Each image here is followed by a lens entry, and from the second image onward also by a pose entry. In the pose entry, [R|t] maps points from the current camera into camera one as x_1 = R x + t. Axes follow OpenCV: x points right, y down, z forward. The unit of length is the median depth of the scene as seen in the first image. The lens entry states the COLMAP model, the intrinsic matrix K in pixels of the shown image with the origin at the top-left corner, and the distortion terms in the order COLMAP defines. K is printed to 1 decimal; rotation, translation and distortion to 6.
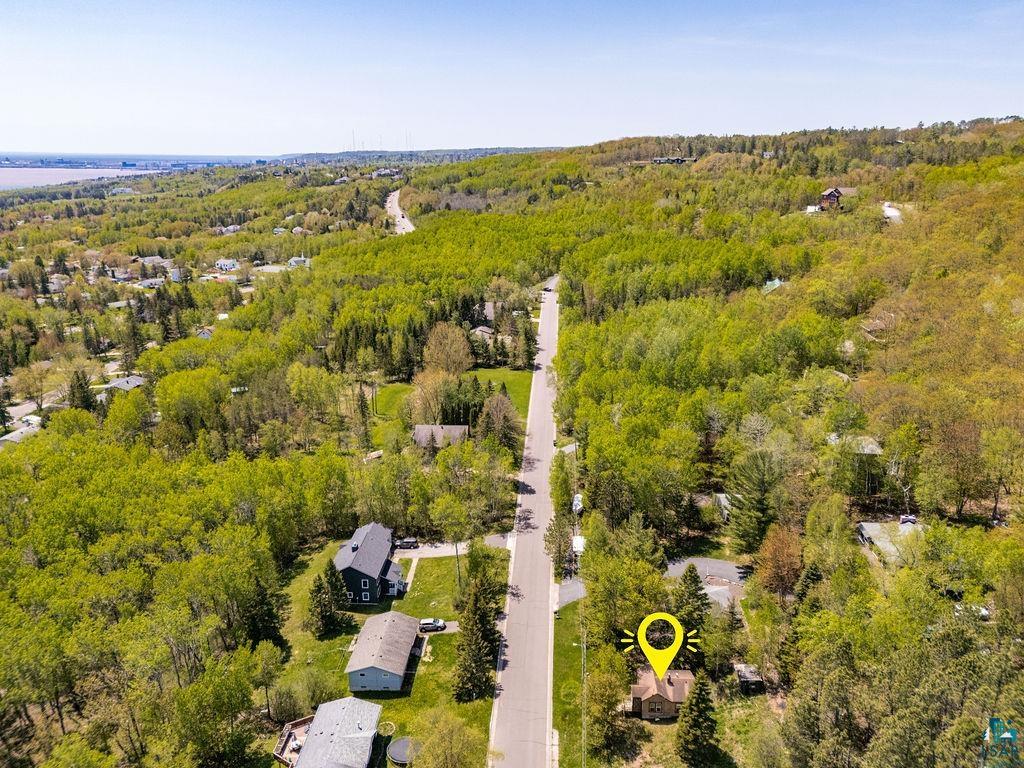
lens RADIAL K [[745.9, 0, 514.9], [0, 745.9, 383.4], [0, 0, 1]] dist [0.077599, -0.071983]
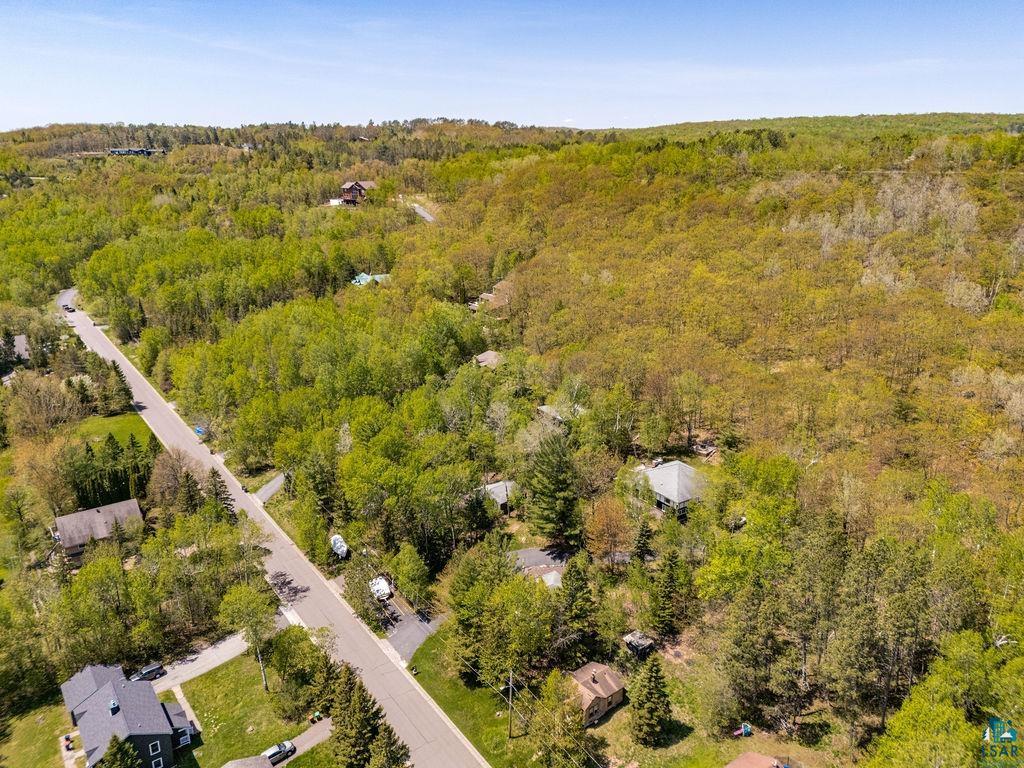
lens RADIAL K [[745.9, 0, 514.9], [0, 745.9, 383.4], [0, 0, 1]] dist [0.077599, -0.071983]
pose [[0.762258, -0.190356, 0.618649, -0.275455], [0.184882, 0.979990, 0.073740, -0.054073], [-0.620307, 0.058168, 0.782199, 0.174306]]
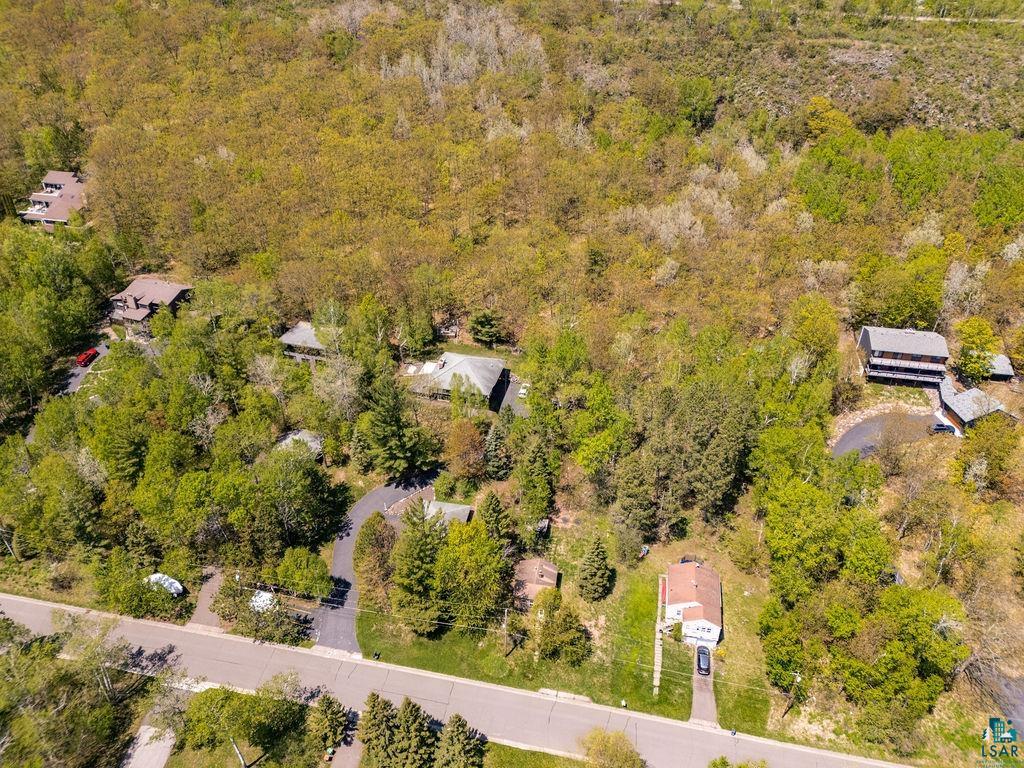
lens RADIAL K [[745.9, 0, 514.9], [0, 745.9, 383.4], [0, 0, 1]] dist [0.077599, -0.071983]
pose [[0.122208, -0.531773, 0.838023, -0.404574], [0.268862, 0.830519, 0.487803, -0.281689], [-0.955394, 0.165699, 0.244470, 0.468216]]
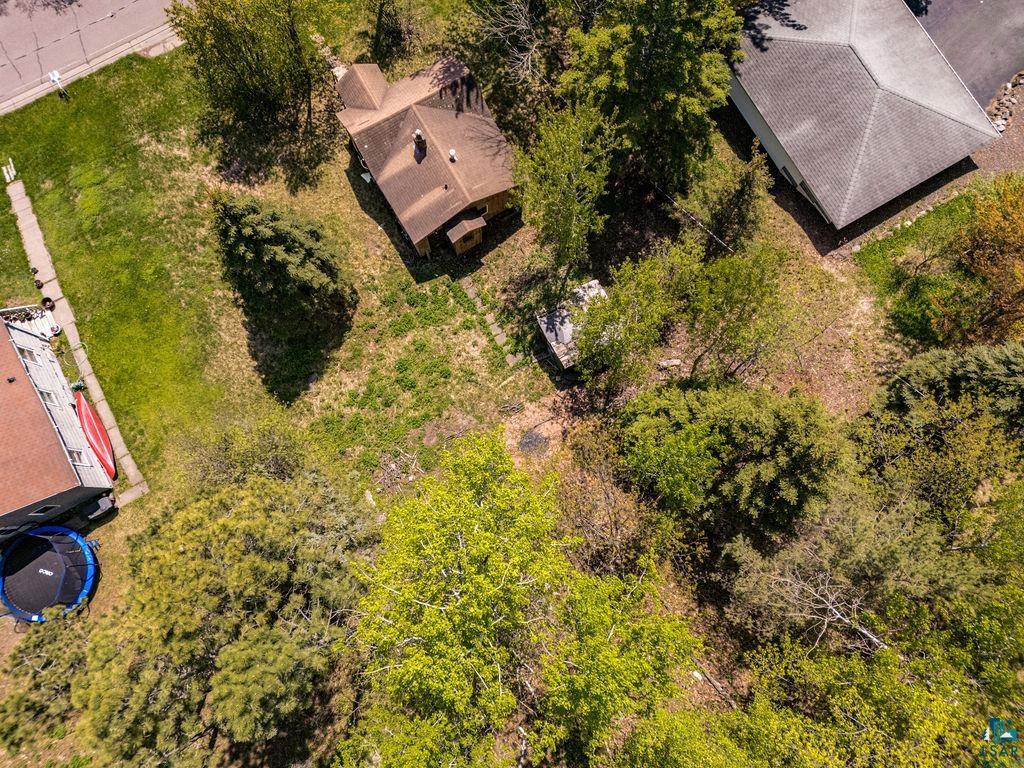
lens RADIAL K [[745.9, 0, 514.9], [0, 745.9, 383.4], [0, 0, 1]] dist [0.077599, -0.071983]
pose [[0.542615, 0.830079, -0.128600, 0.238779], [-0.268276, 0.316339, 0.909922, 0.072013], [0.795988, -0.459237, 0.394341, 0.564085]]
